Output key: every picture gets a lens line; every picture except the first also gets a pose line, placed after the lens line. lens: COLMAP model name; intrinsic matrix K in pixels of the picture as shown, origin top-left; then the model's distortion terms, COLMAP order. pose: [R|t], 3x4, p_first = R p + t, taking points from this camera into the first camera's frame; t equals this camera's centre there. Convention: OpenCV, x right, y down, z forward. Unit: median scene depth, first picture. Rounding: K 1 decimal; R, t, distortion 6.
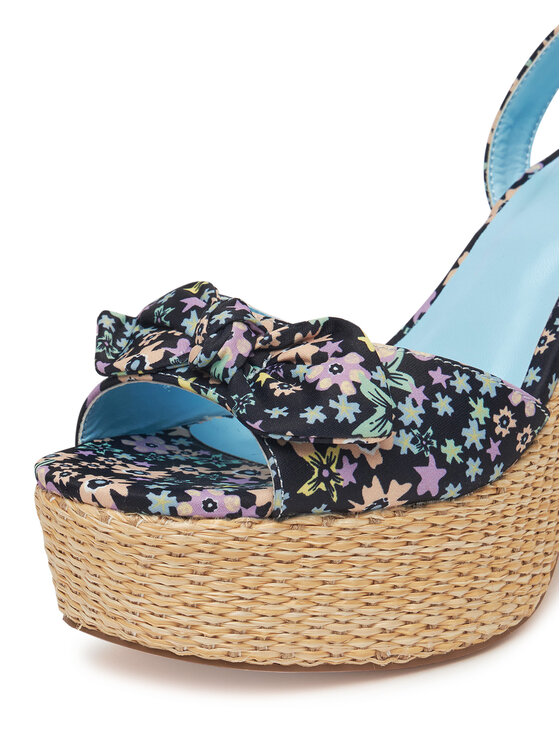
lens RADIAL K [[1108.3, 0, 280.0], [0, 1108.3, 373.0], [0, 0, 1]] dist [0.043160, 0.054620]
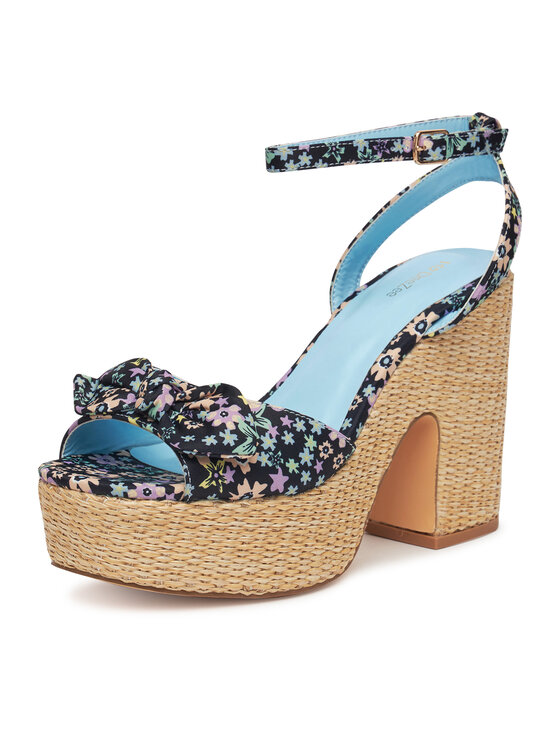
lens RADIAL K [[2155.0, 0, 280.0], [0, 2155.0, 373.0], [0, 0, 1]] dist [-0.098107, -0.244502]
pose [[0.997429, 0.031241, 0.064487, -0.075953], [-0.027924, 0.998272, -0.051710, 0.098650], [-0.065991, 0.049776, 0.996578, -2.216750]]
